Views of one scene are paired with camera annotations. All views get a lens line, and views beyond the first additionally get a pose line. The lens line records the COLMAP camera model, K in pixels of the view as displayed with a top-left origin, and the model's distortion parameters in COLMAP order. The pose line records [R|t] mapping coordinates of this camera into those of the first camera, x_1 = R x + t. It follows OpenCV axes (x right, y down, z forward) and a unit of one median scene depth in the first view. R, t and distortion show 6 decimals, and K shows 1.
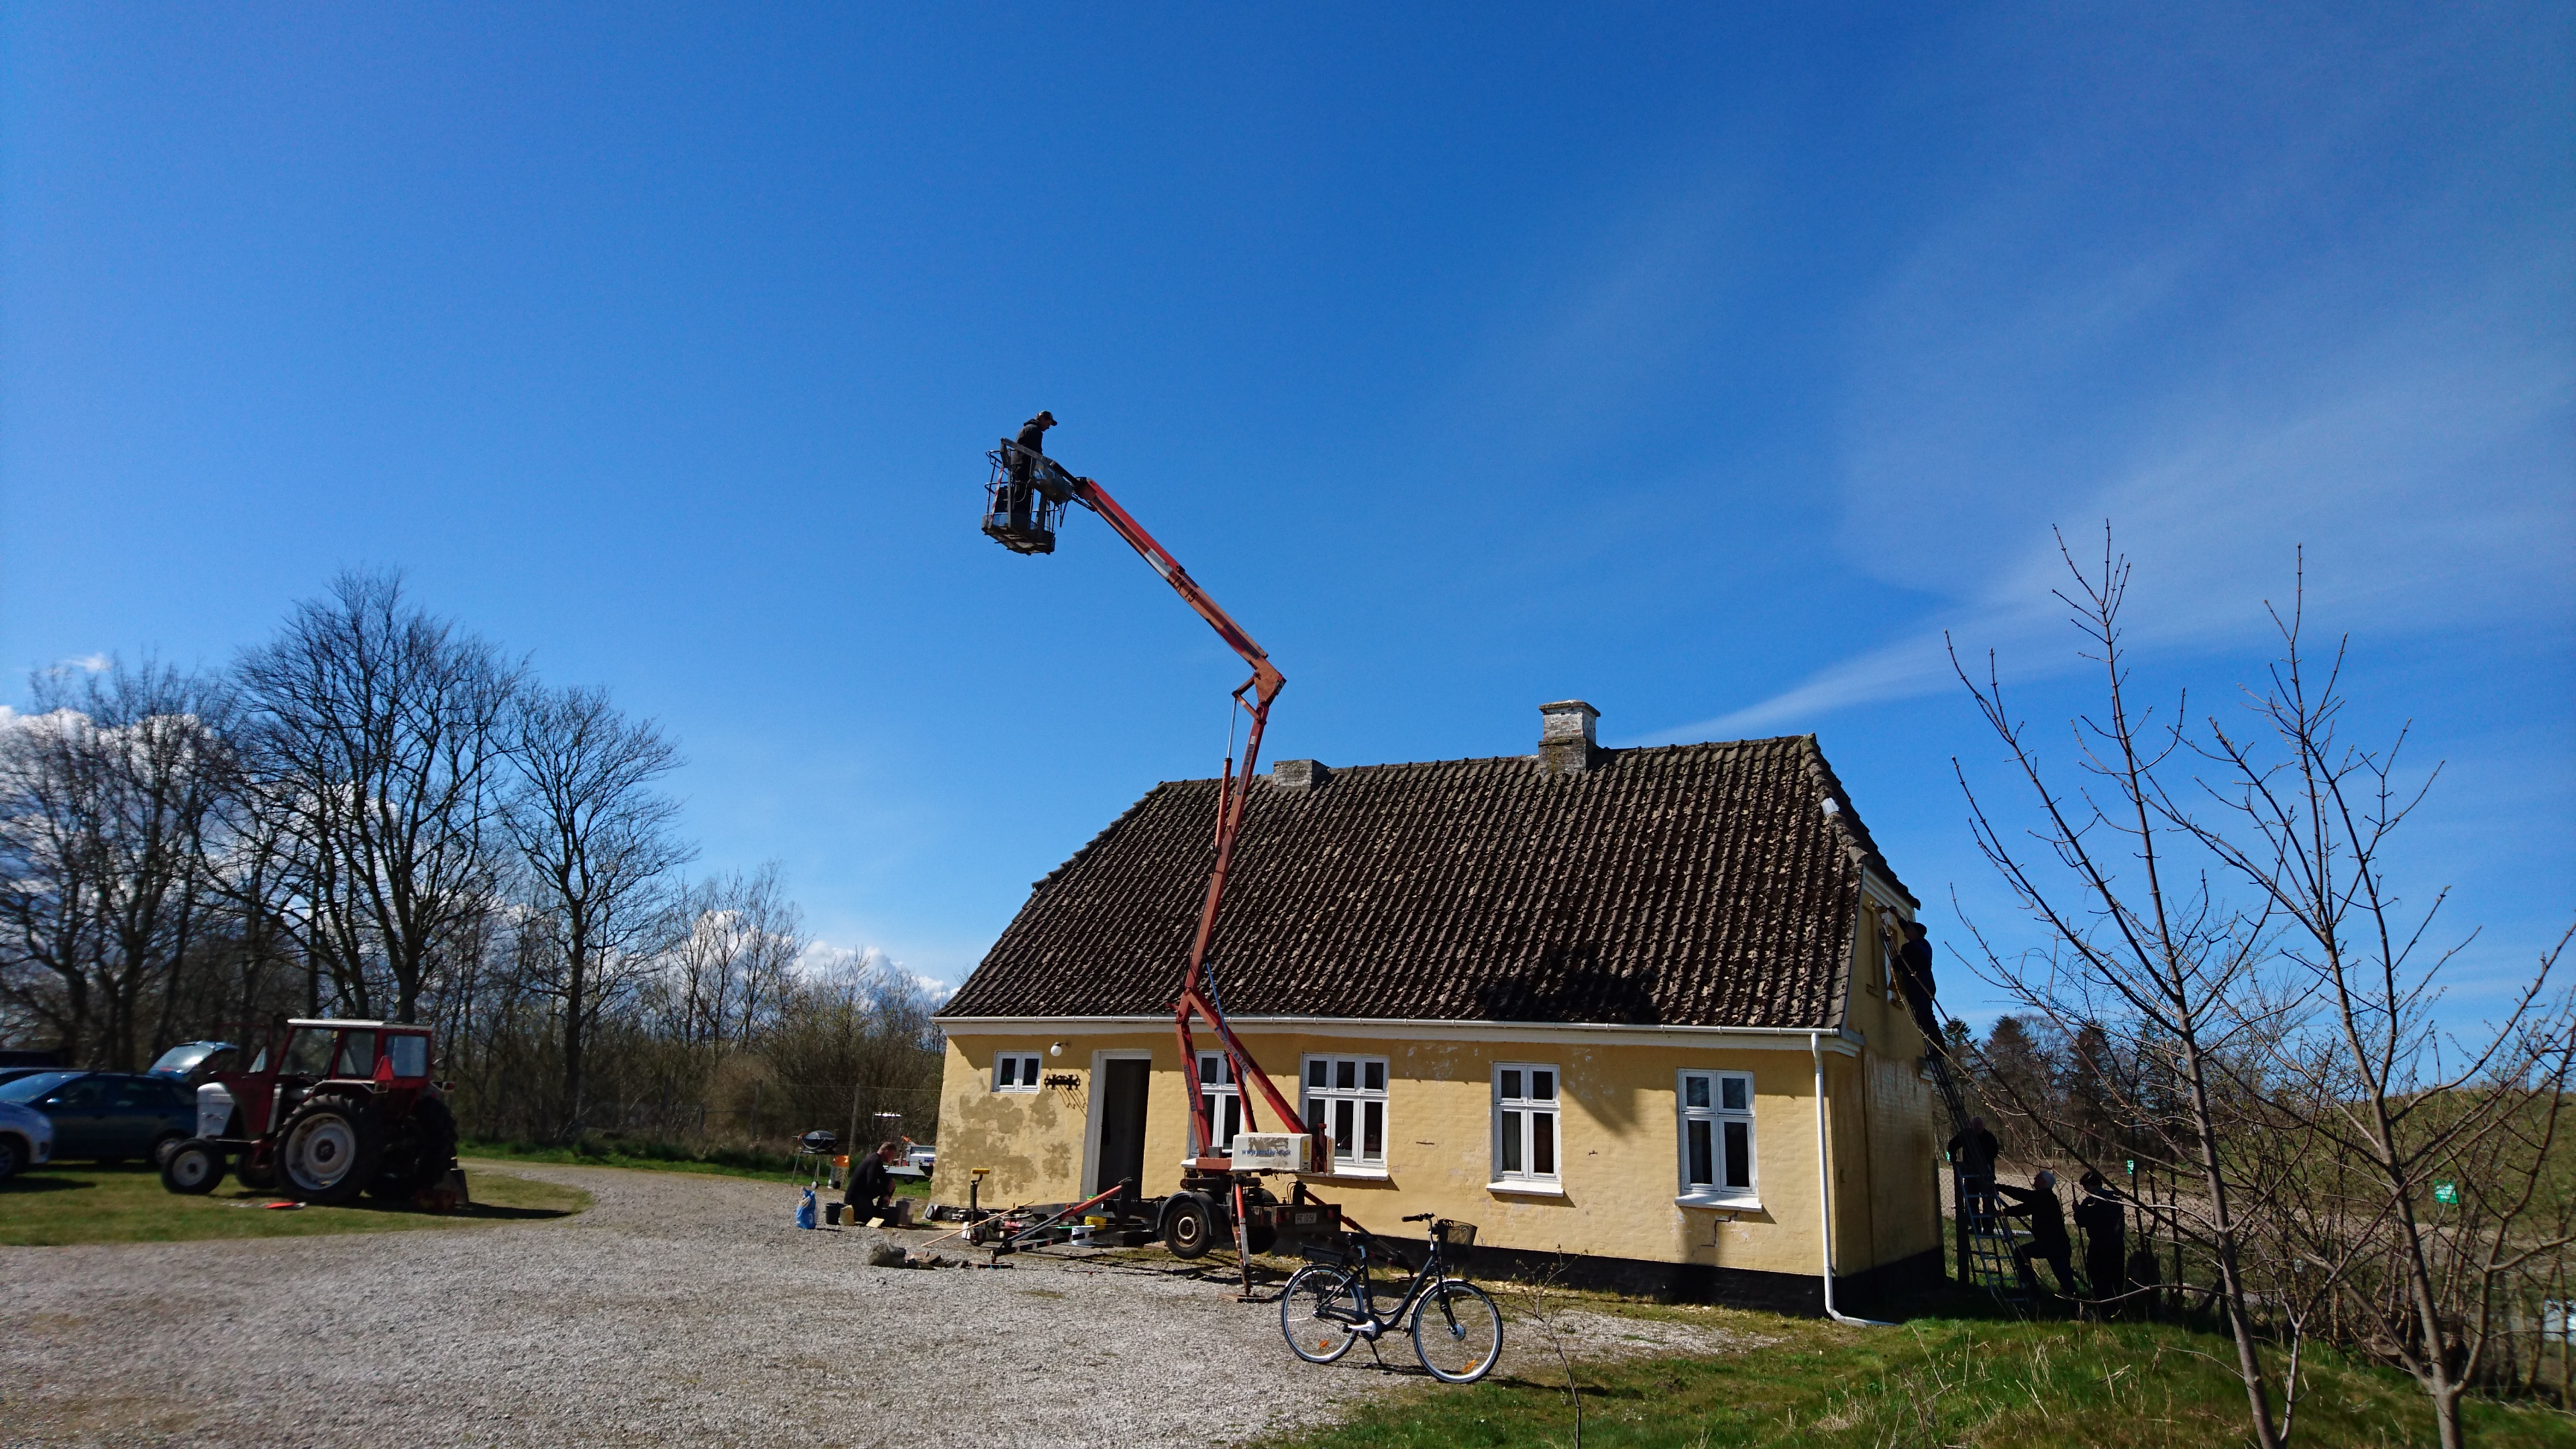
lens RADIAL K [[1637.1, 0, 1288.0], [0, 1637.1, 724.5], [0, 0, 1]] dist [0.111072, -0.095345]
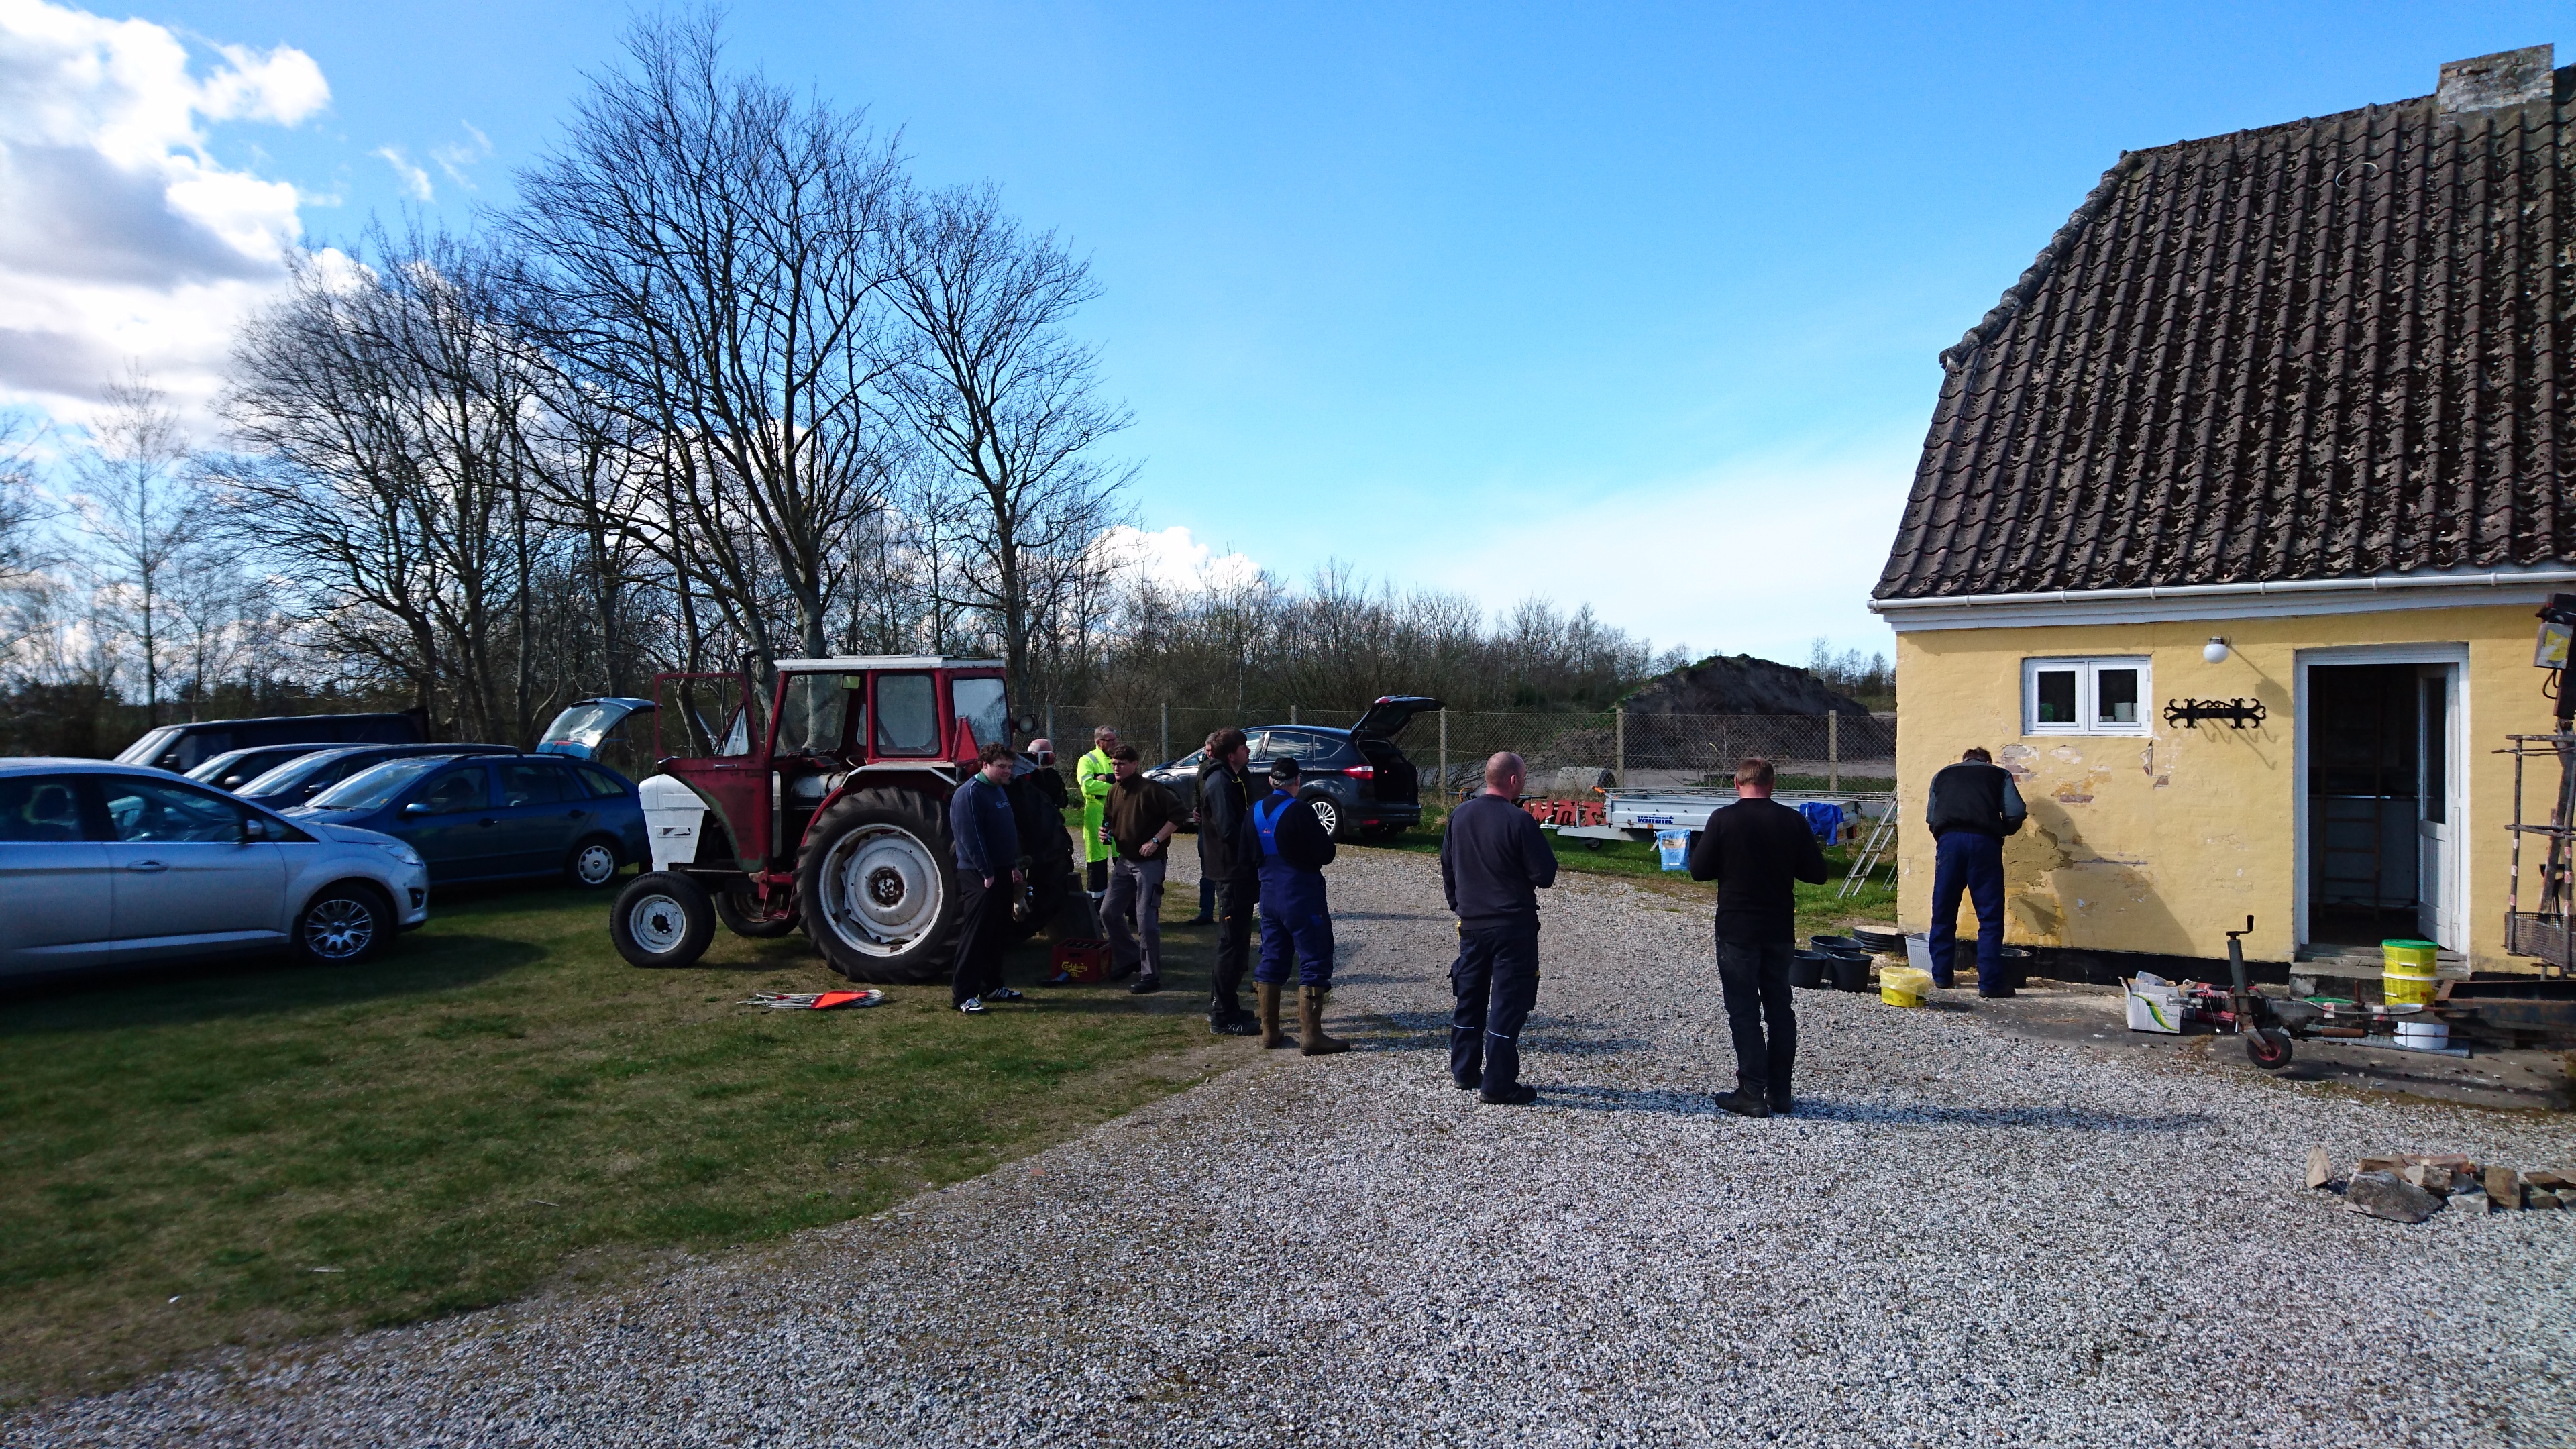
lens RADIAL K [[1637.1, 0, 1288.0], [0, 1637.1, 724.5], [0, 0, 1]] dist [0.111072, -0.095345]
pose [[0.988393, -0.047750, -0.144221, -0.209446], [0.081067, 0.968640, 0.234870, 0.049305], [0.128483, -0.243835, 0.961268, 0.296511]]
